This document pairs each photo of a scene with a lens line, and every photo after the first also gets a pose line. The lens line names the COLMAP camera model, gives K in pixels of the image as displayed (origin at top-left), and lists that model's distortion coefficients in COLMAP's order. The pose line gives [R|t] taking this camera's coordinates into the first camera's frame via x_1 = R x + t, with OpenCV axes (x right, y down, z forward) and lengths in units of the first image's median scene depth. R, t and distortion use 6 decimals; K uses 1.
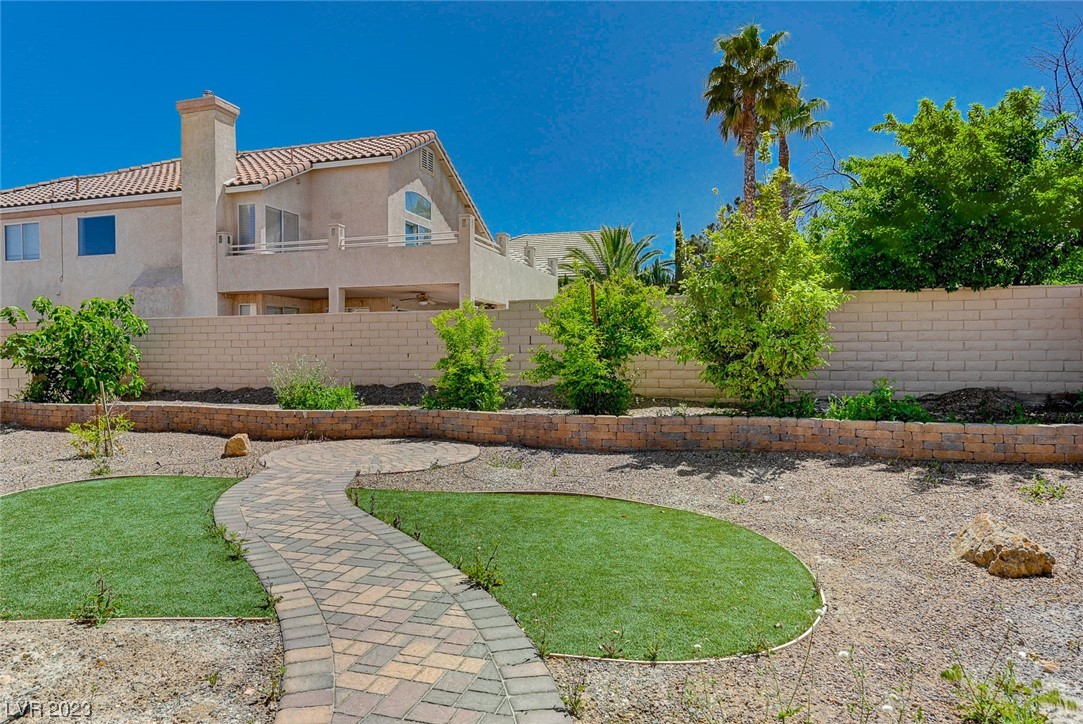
lens RADIAL K [[694.2, 0, 521.2], [0, 694.2, 363.6], [0, 0, 1]] dist [0.003087, 0.001251]
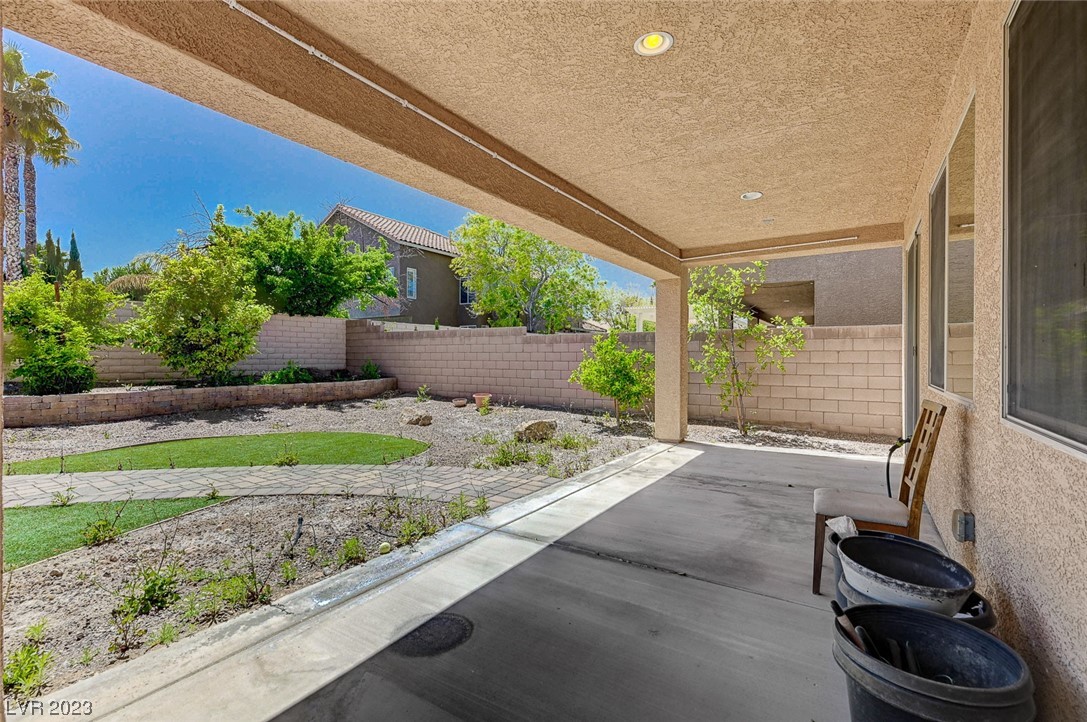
lens RADIAL K [[483.8, 0, 543.5], [0, 483.8, 361.0], [0, 0, 1]] dist [0.001442, 0.000081]
pose [[0.258583, 0.000025, 0.965989, -0.389464], [0.009057, 0.999956, -0.002450, 0.021541], [-0.965947, 0.009383, 0.258571, 0.015493]]
